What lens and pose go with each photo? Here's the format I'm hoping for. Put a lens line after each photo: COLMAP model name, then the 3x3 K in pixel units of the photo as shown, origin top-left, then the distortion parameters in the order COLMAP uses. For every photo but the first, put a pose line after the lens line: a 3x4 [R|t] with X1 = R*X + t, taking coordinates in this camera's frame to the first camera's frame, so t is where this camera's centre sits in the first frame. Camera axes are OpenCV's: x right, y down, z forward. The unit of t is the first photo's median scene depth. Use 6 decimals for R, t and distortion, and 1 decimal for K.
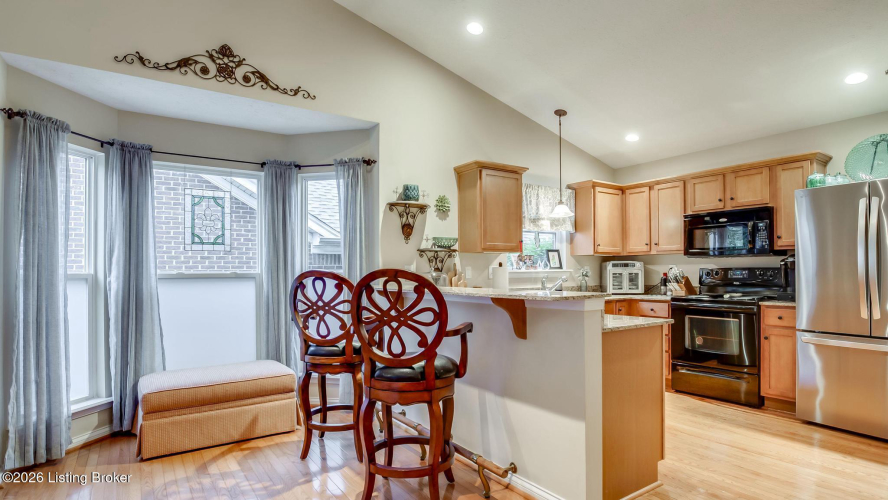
lens RADIAL K [[465.0, 0, 439.8], [0, 465.0, 271.2], [0, 0, 1]] dist [-0.018995, 0.002613]
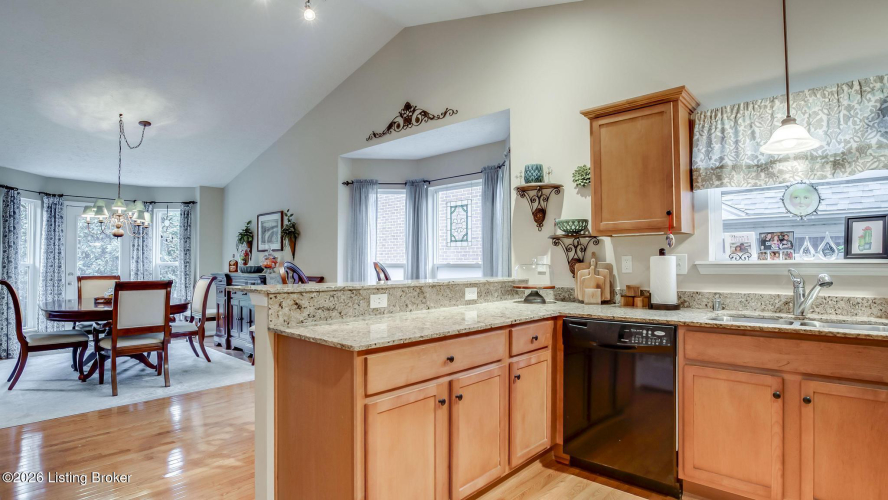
lens RADIAL K [[465.0, 0, 442.5], [0, 465.0, 251.6], [0, 0, 1]] dist [-0.018995, 0.002613]
pose [[0.224774, -0.017740, -0.974249, 0.769109], [0.006053, 0.999840, -0.016810, -0.007229], [0.974392, -0.002118, 0.224846, 0.644619]]
